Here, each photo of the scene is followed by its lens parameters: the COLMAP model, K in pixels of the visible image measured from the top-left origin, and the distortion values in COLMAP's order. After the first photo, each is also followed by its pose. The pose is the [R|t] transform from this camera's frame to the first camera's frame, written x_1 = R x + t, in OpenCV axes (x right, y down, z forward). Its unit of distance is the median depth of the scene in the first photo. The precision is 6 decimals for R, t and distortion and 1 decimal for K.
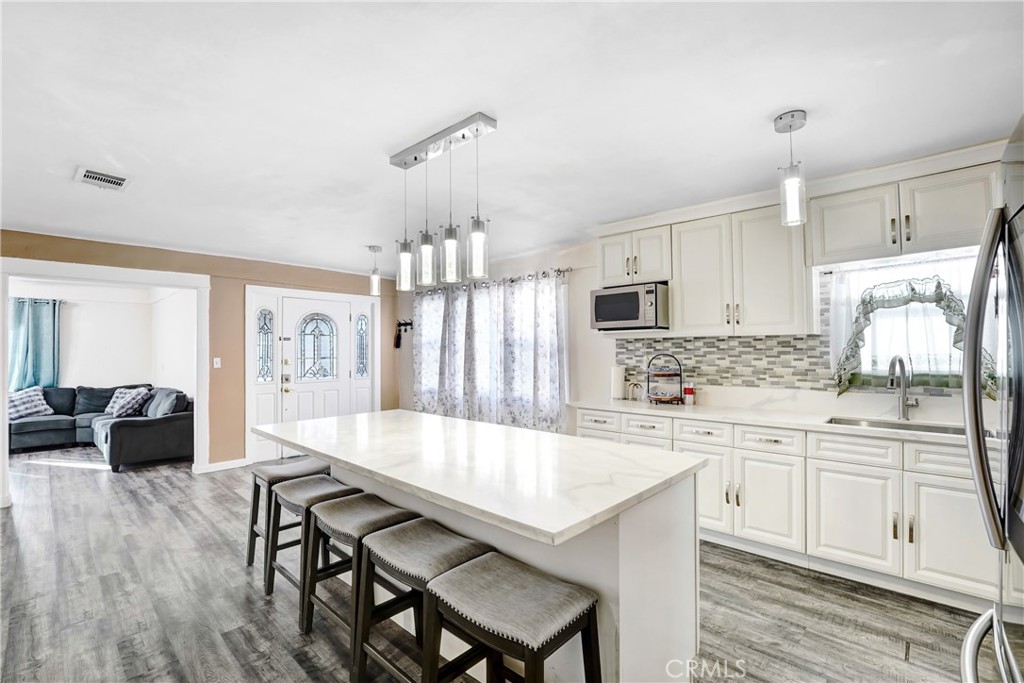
lens RADIAL K [[448.5, 0, 513.6], [0, 448.5, 337.2], [0, 0, 1]] dist [-0.002453, 0.000704]
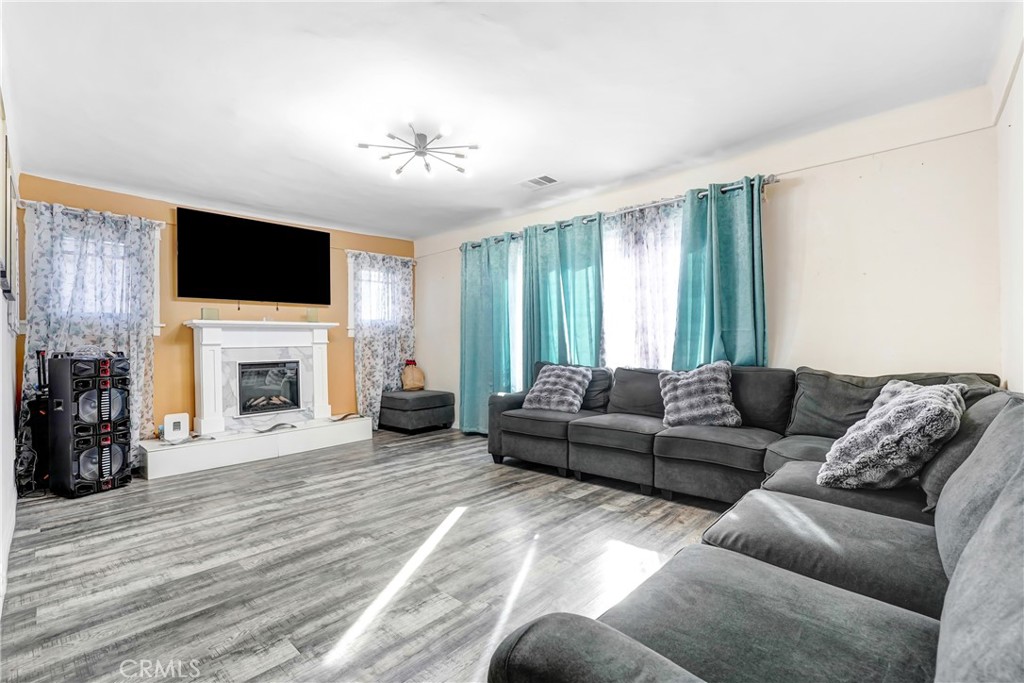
lens RADIAL K [[448.5, 0, 514.0], [0, 448.5, 342.7], [0, 0, 1]] dist [-0.002453, 0.000704]
pose [[0.009801, 0.004586, -0.999941, -0.637000], [0.040850, 0.999153, 0.004983, 0.084803], [0.999117, -0.040897, 0.009605, 0.839586]]
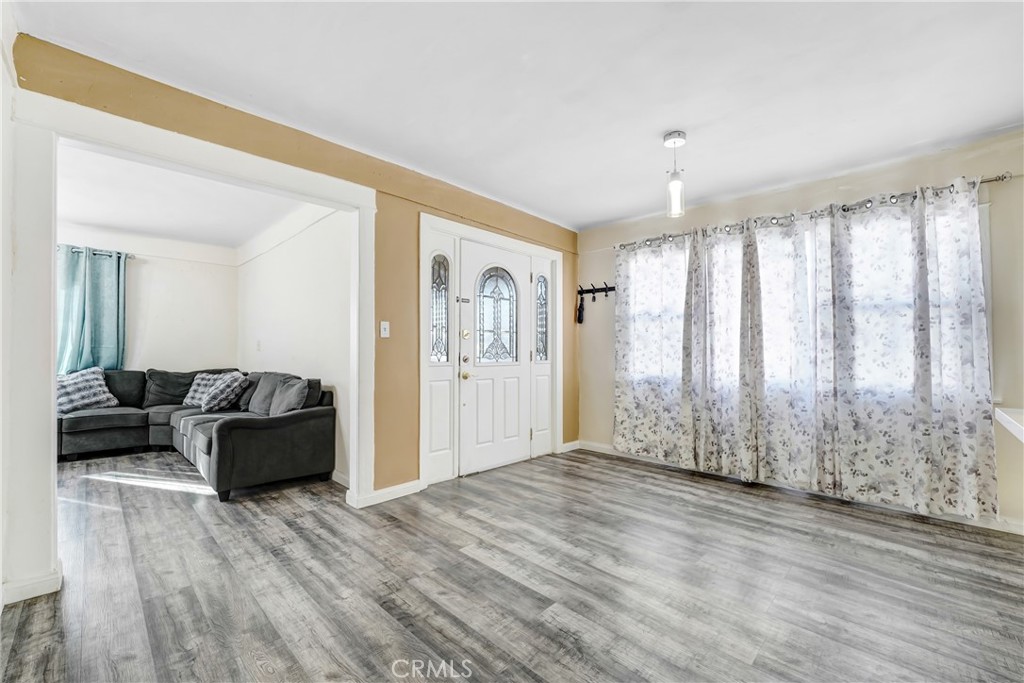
lens RADIAL K [[405.3, 0, 517.9], [0, 405.3, 343.6], [0, 0, 1]] dist [-0.017578, 0.000499]
pose [[0.999858, 0.013356, 0.010324, -0.416880], [-0.013462, 0.999856, 0.010293, 0.059624], [-0.010185, -0.010431, 0.999894, 0.374316]]
